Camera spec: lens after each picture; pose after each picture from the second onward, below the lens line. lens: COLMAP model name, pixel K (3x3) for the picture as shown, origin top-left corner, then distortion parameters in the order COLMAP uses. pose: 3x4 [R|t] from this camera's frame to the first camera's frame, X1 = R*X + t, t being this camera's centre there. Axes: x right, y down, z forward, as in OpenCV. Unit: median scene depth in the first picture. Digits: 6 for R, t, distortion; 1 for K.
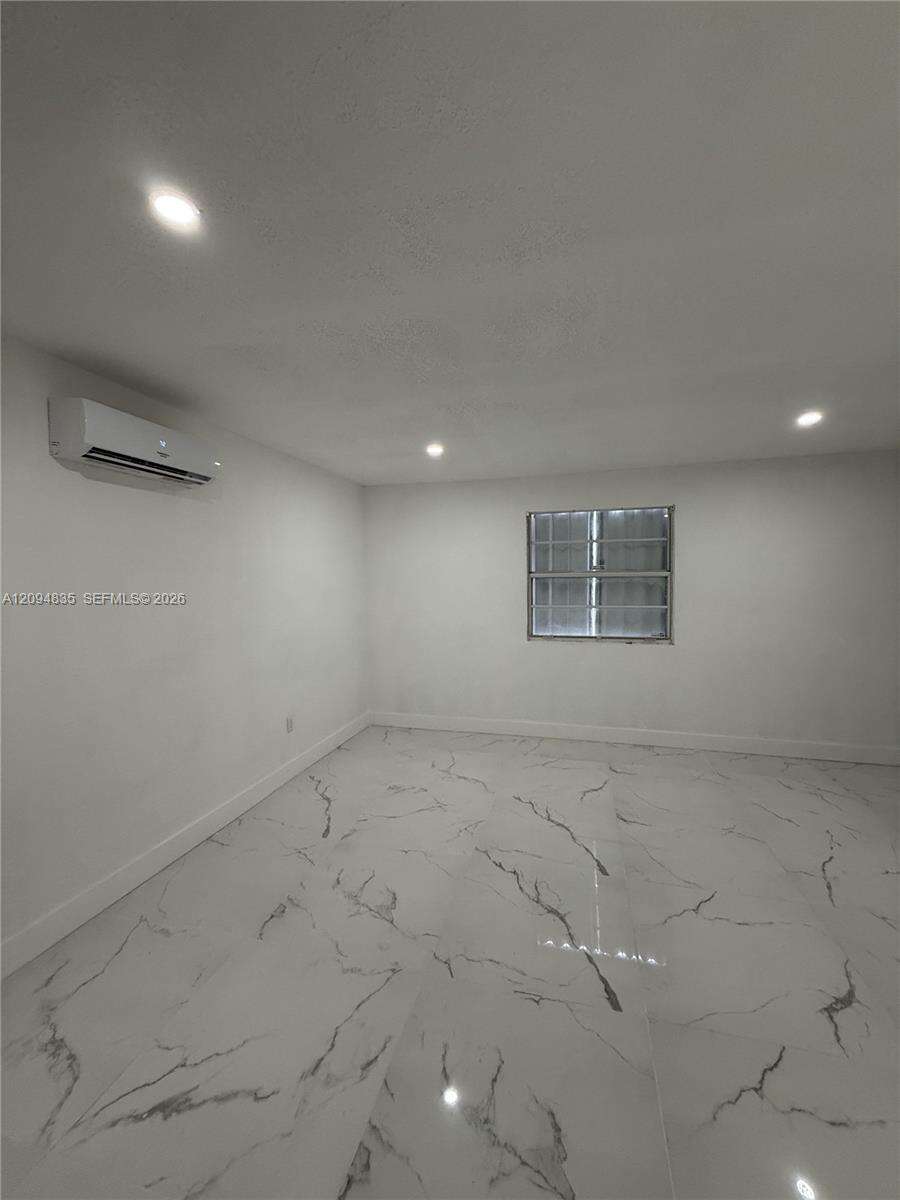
lens RADIAL K [[481.0, 0, 457.1], [0, 481.0, 600.5], [0, 0, 1]] dist [-0.000703, 0.000685]
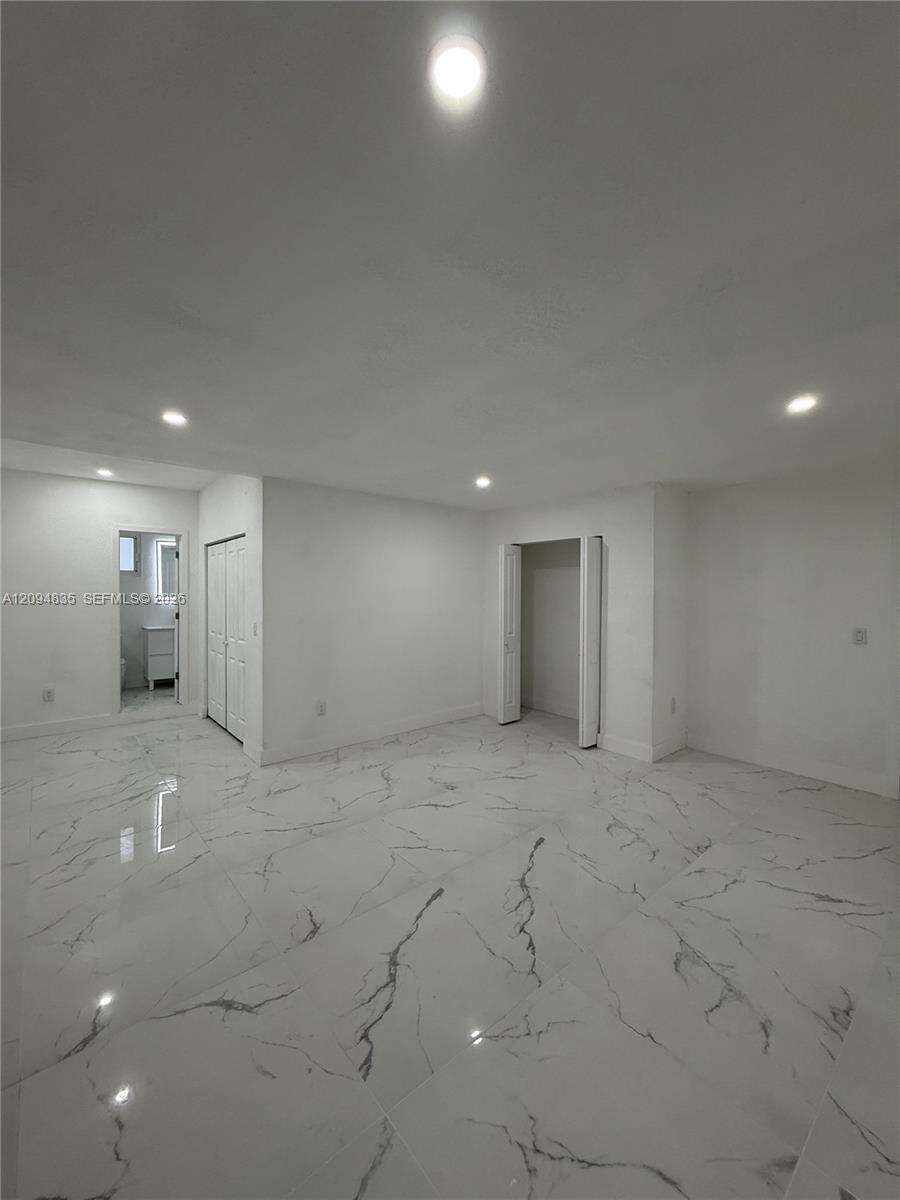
lens RADIAL K [[476.7, 0, 450.7], [0, 476.7, 602.6], [0, 0, 1]] dist [-0.001119, 0.000666]
pose [[-0.816702, -0.004977, 0.577038, -0.148151], [0.023576, 0.998840, 0.041983, -0.032829], [-0.576577, 0.047891, -0.815638, 0.975147]]
